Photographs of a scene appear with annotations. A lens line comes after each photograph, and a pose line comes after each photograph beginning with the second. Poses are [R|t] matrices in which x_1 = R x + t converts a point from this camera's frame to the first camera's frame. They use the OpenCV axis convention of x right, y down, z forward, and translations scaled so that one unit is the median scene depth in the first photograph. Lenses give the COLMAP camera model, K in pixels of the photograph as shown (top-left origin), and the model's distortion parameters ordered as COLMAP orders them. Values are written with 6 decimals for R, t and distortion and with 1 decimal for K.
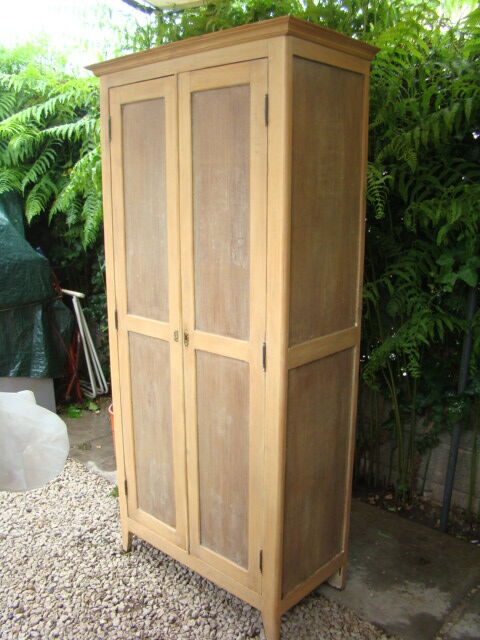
lens RADIAL K [[595.7, 0, 240.0], [0, 595.7, 320.0], [0, 0, 1]] dist [-0.163705, 0.071436]
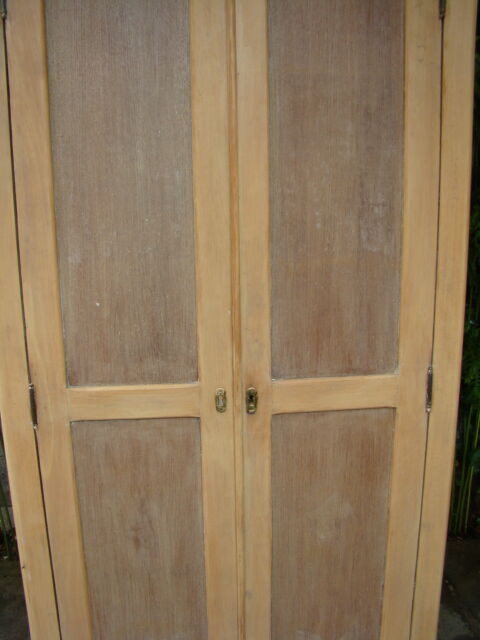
lens RADIAL K [[595.7, 0, 240.0], [0, 595.7, 320.0], [0, 0, 1]] dist [-0.163705, 0.071436]
pose [[0.682135, -0.160967, 0.713289, -0.486661], [0.178608, 0.982601, 0.050936, -0.072621], [-0.709078, 0.092654, 0.699016, 0.641411]]
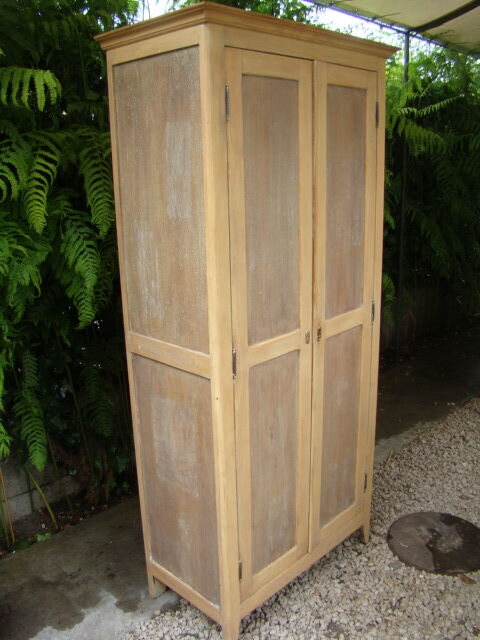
lens RADIAL K [[595.7, 0, 240.0], [0, 595.7, 320.0], [0, 0, 1]] dist [-0.163705, 0.071436]
pose [[0.027993, -0.262093, 0.964636, -1.068017], [0.247810, 0.936710, 0.247314, -0.273663], [-0.968404, 0.232124, 0.091171, 1.063887]]
